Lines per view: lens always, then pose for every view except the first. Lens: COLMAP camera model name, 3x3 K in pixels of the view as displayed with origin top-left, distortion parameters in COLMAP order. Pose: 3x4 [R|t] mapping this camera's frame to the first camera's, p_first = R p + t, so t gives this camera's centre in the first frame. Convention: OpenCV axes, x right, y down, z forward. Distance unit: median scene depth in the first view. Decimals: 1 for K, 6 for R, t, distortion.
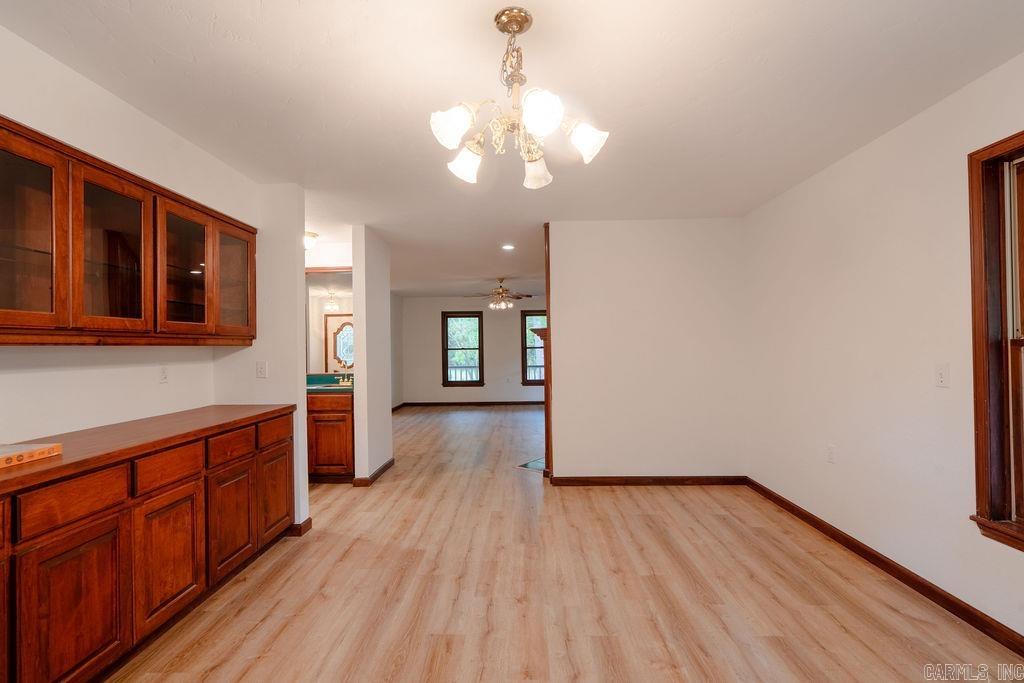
lens RADIAL K [[458.5, 0, 508.1], [0, 458.5, 342.8], [0, 0, 1]] dist [-0.000816, 0.000531]
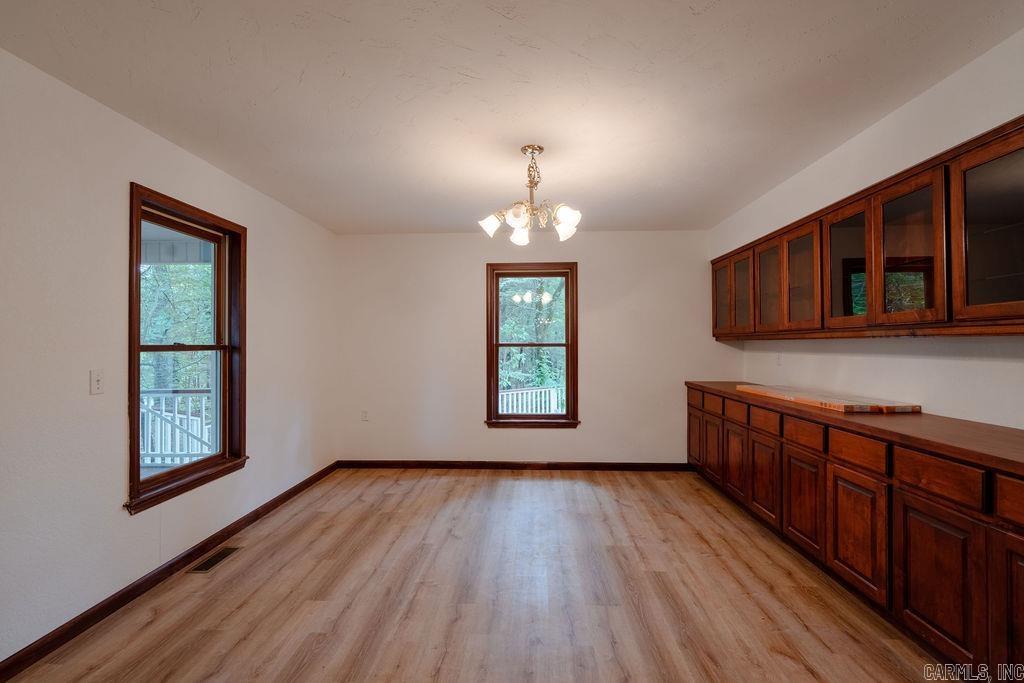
lens RADIAL K [[458.5, 0, 517.4], [0, 458.5, 340.5], [0, 0, 1]] dist [-0.000816, 0.000531]
pose [[-0.999859, 0.016749, -0.001331, 0.061635], [0.016769, 0.999712, -0.017142, 0.016556], [0.001043, -0.017162, -0.999852, 2.083385]]
